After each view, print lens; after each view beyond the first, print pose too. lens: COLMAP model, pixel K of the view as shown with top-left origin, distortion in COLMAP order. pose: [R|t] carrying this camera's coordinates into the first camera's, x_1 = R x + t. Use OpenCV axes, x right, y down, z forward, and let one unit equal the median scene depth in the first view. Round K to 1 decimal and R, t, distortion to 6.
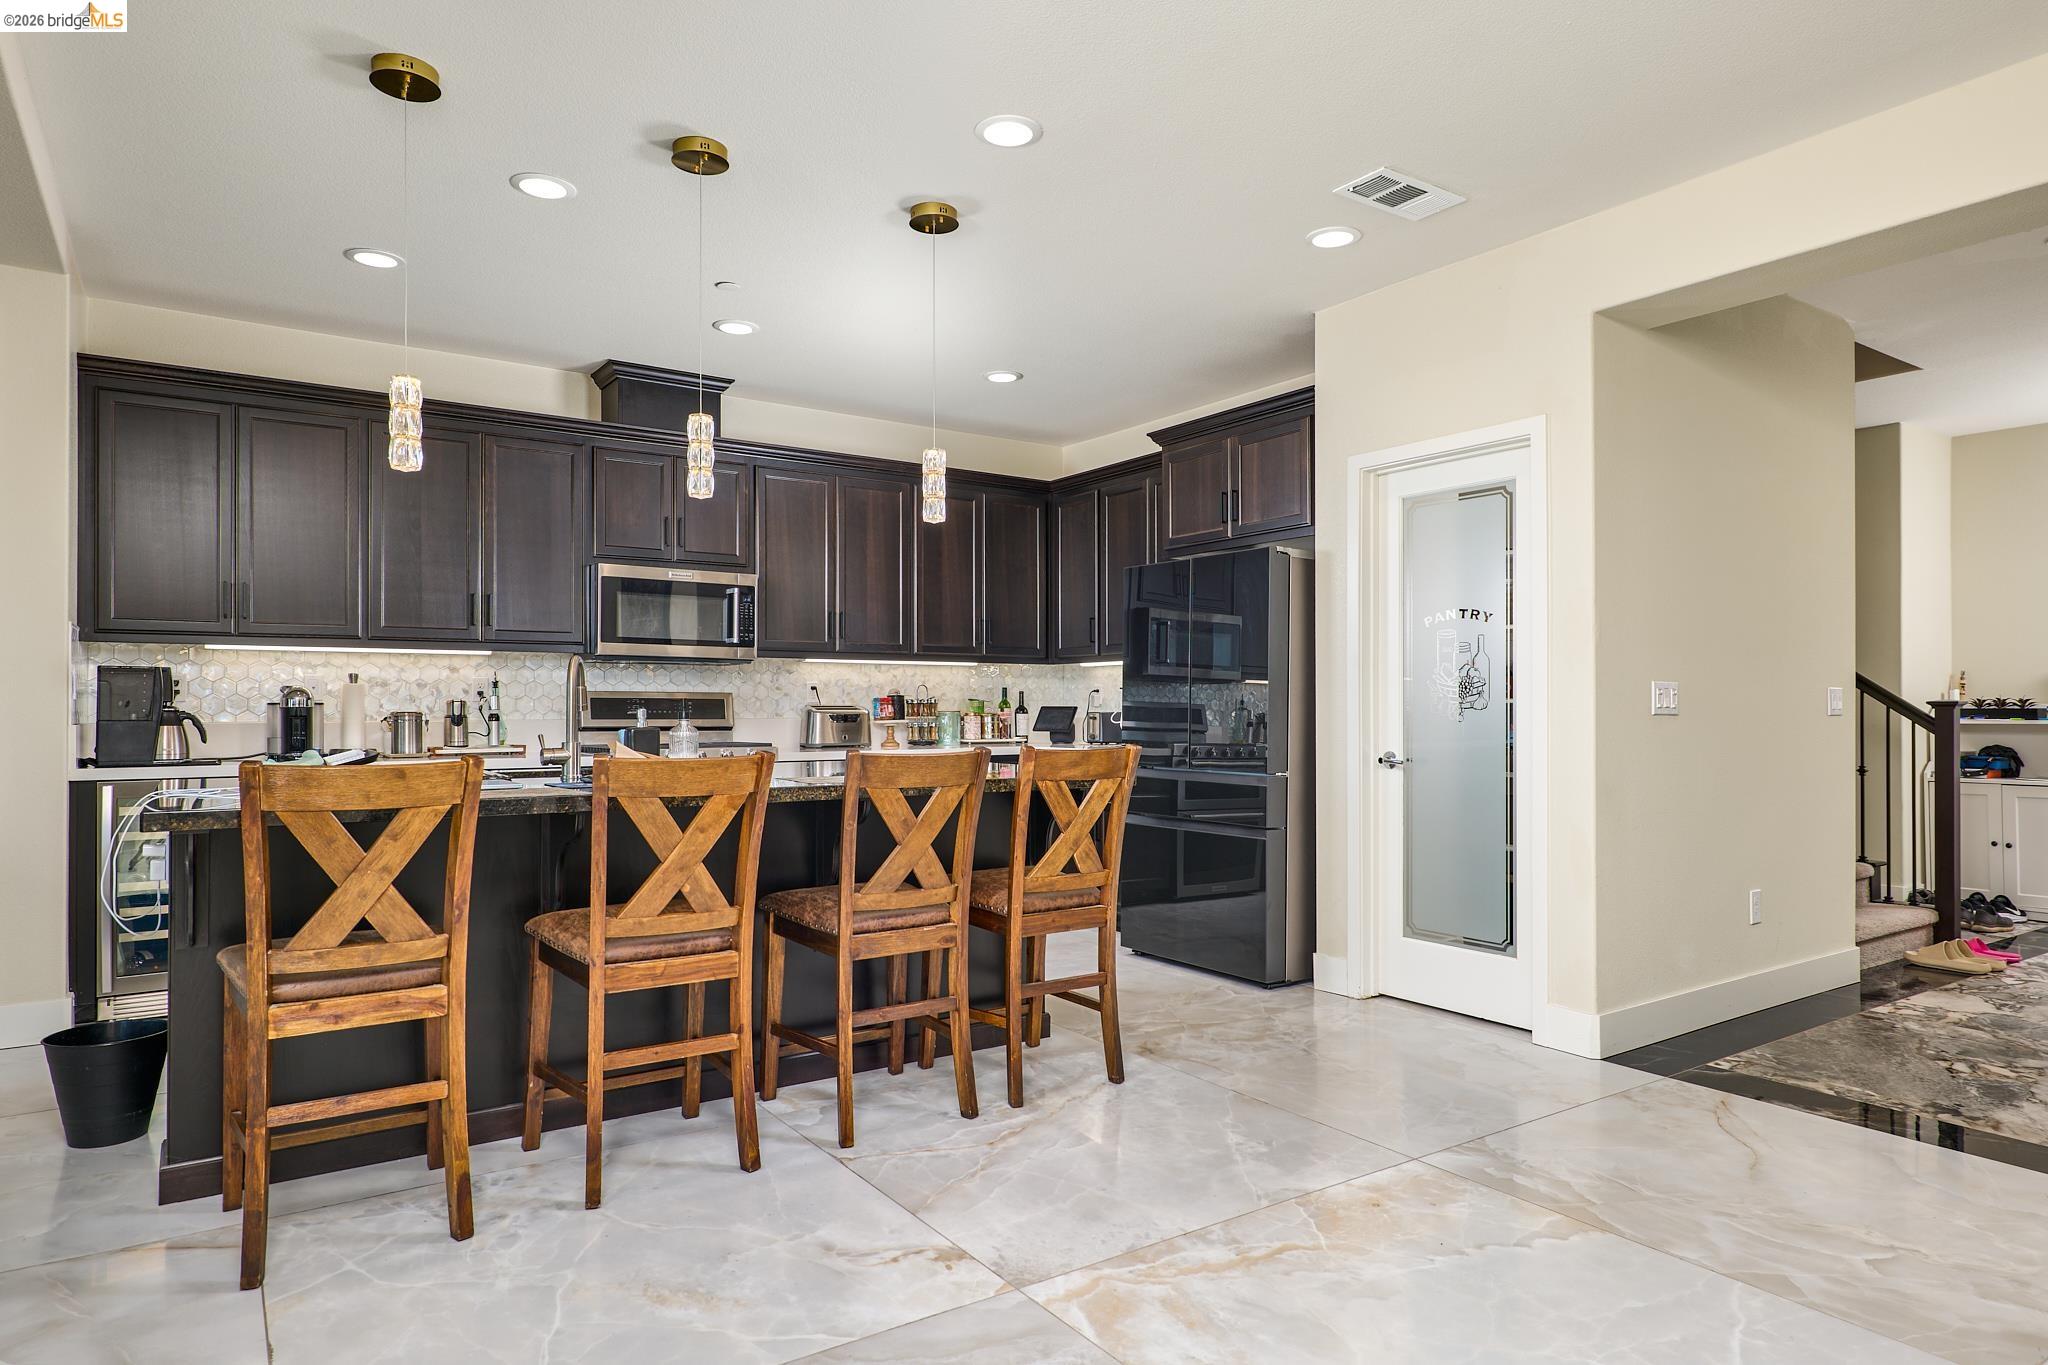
lens RADIAL K [[1207.8, 0, 1023.6], [0, 1207.8, 688.6], [0, 0, 1]] dist [0.002277, 0.000470]
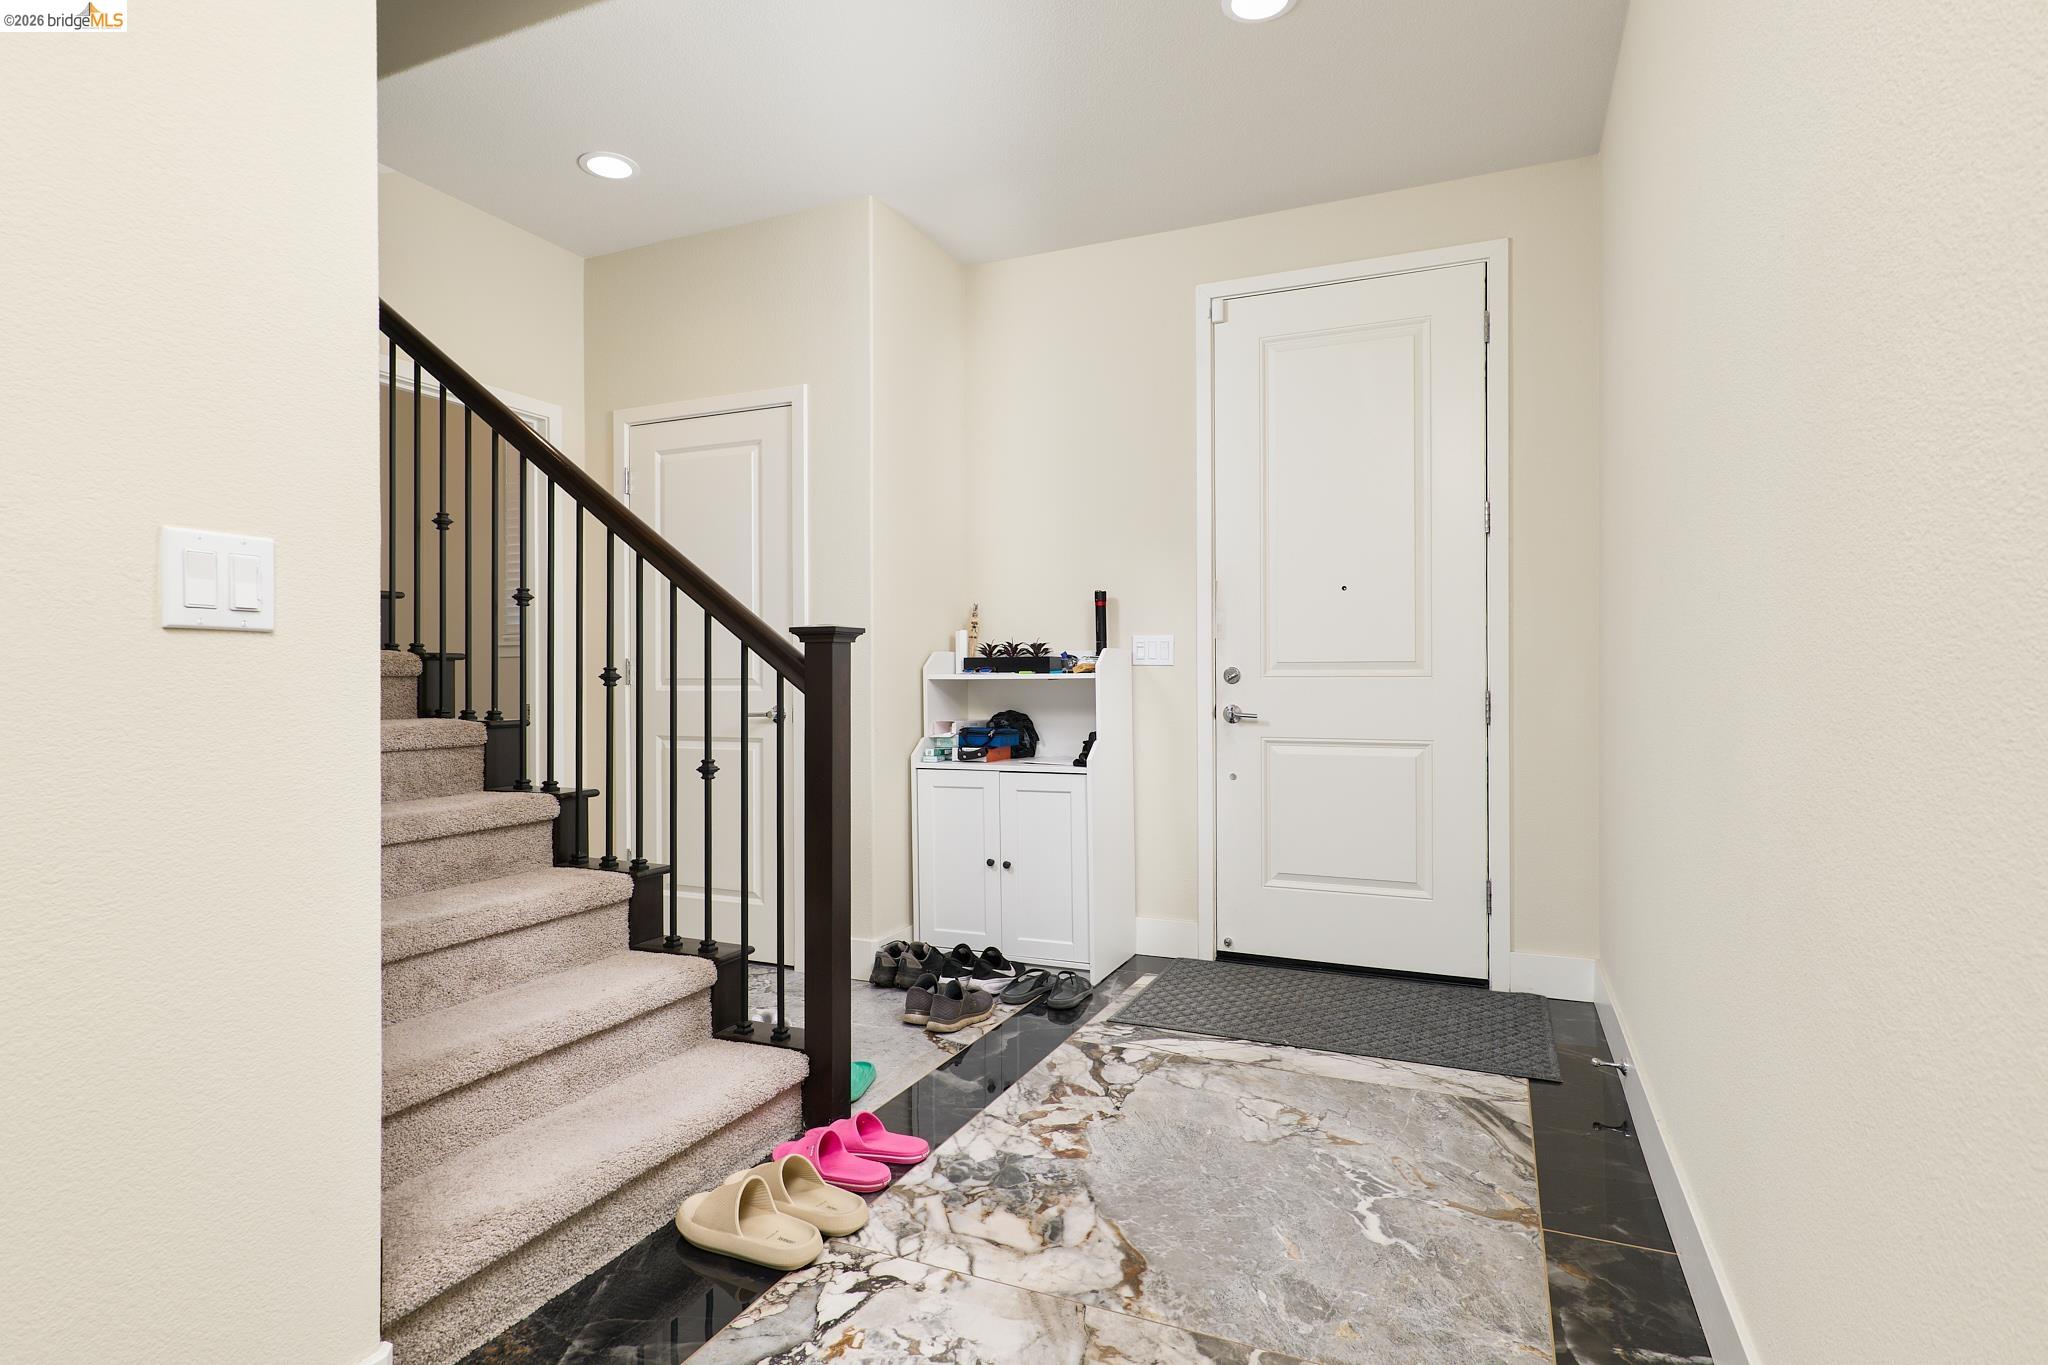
lens RADIAL K [[1093.2, 0, 1022.7], [0, 1093.2, 669.7], [0, 0, 1]] dist [0.000834, 0.000551]
pose [[0.846536, -0.000235, 0.532332, 0.487442], [-0.000843, 0.999998, 0.001781, 0.022413], [-0.532331, -0.001957, 0.846534, 0.477195]]
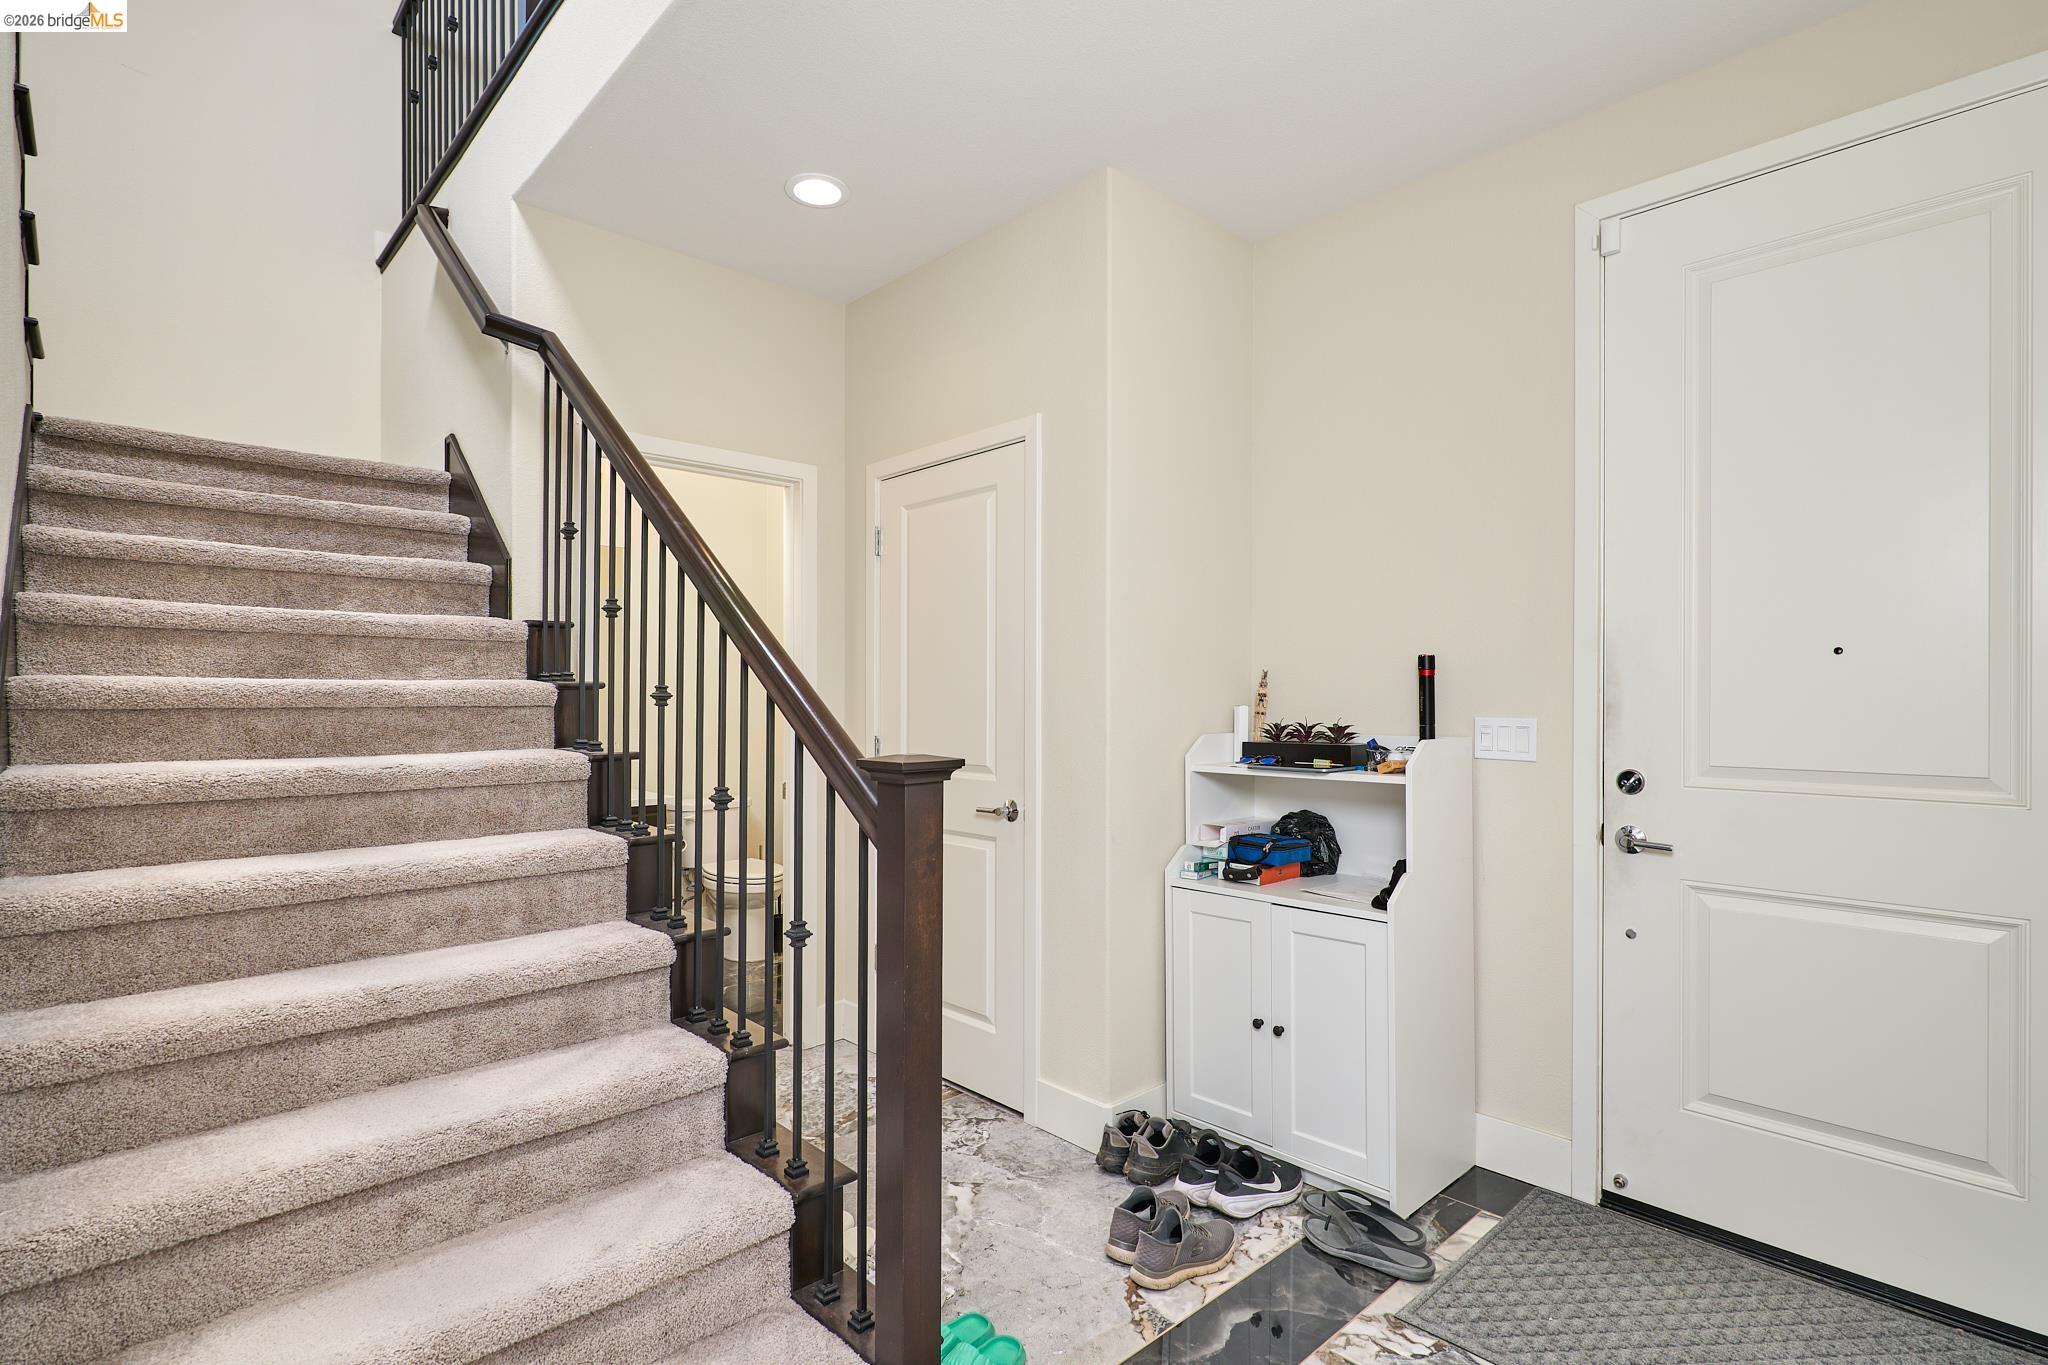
lens RADIAL K [[1012.3, 0, 1033.7], [0, 1012.3, 702.6], [0, 0, 1]] dist [0.002654, 0.002572]
pose [[0.986557, -0.009792, 0.163124, 0.625484], [0.006547, 0.999770, 0.020416, -0.010933], [-0.163287, -0.019073, 0.986394, 0.591689]]
